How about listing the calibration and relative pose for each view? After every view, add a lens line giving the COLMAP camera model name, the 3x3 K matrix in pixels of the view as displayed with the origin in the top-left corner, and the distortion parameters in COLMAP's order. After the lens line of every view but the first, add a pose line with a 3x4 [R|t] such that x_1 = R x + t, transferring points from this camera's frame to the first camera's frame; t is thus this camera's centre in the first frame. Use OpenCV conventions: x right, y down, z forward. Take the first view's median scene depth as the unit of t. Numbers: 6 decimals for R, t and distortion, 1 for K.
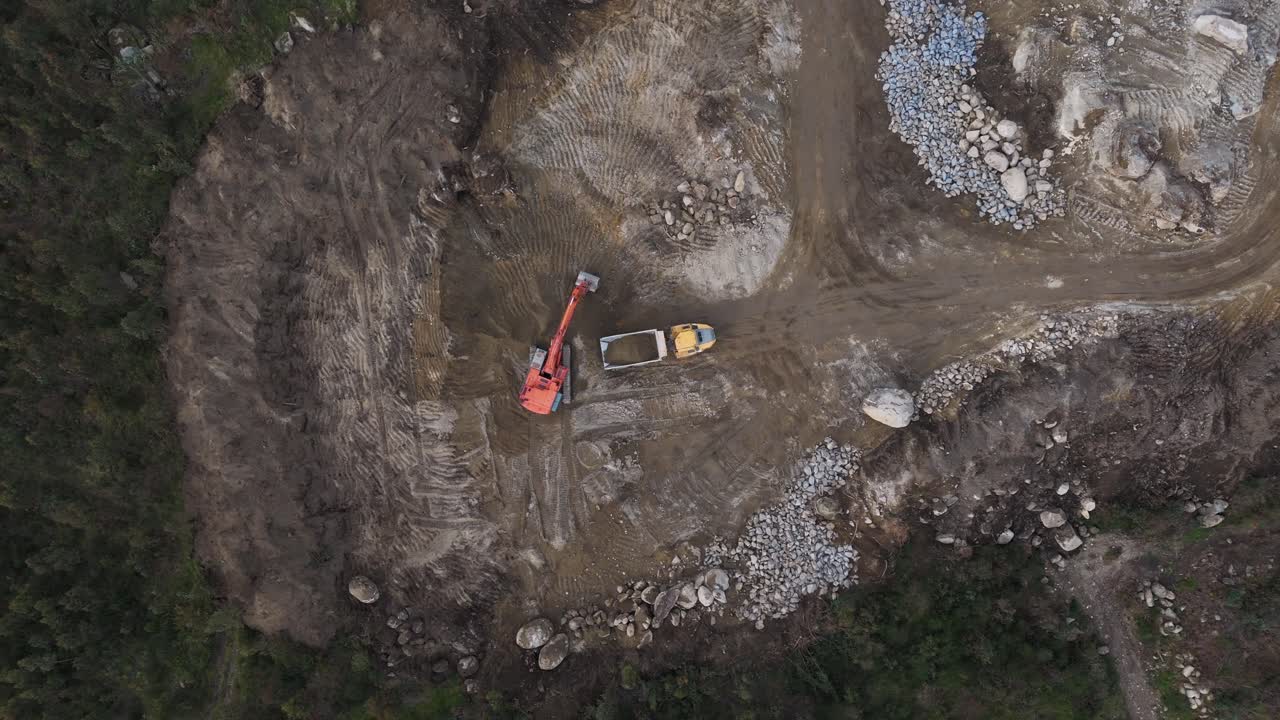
lens RADIAL K [[949.2, 0, 640.0], [0, 949.2, 360.0], [0, 0, 1]] dist [0.083629, -0.159409]
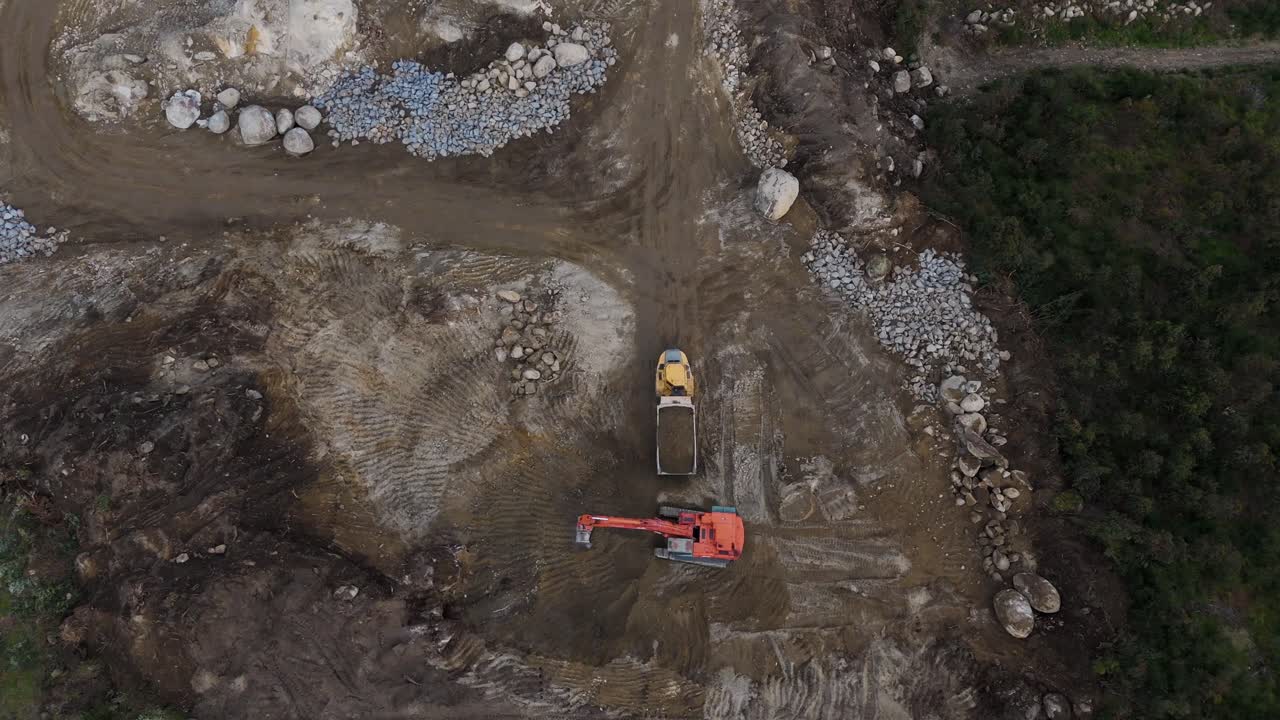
lens RADIAL K [[949.2, 0, 640.0], [0, 949.2, 360.0], [0, 0, 1]] dist [0.083629, -0.159409]
pose [[0.161250, -0.904626, 0.394525, -0.282538], [0.986078, 0.164123, -0.026702, -0.032089], [-0.040595, 0.393338, 0.918497, 0.198824]]
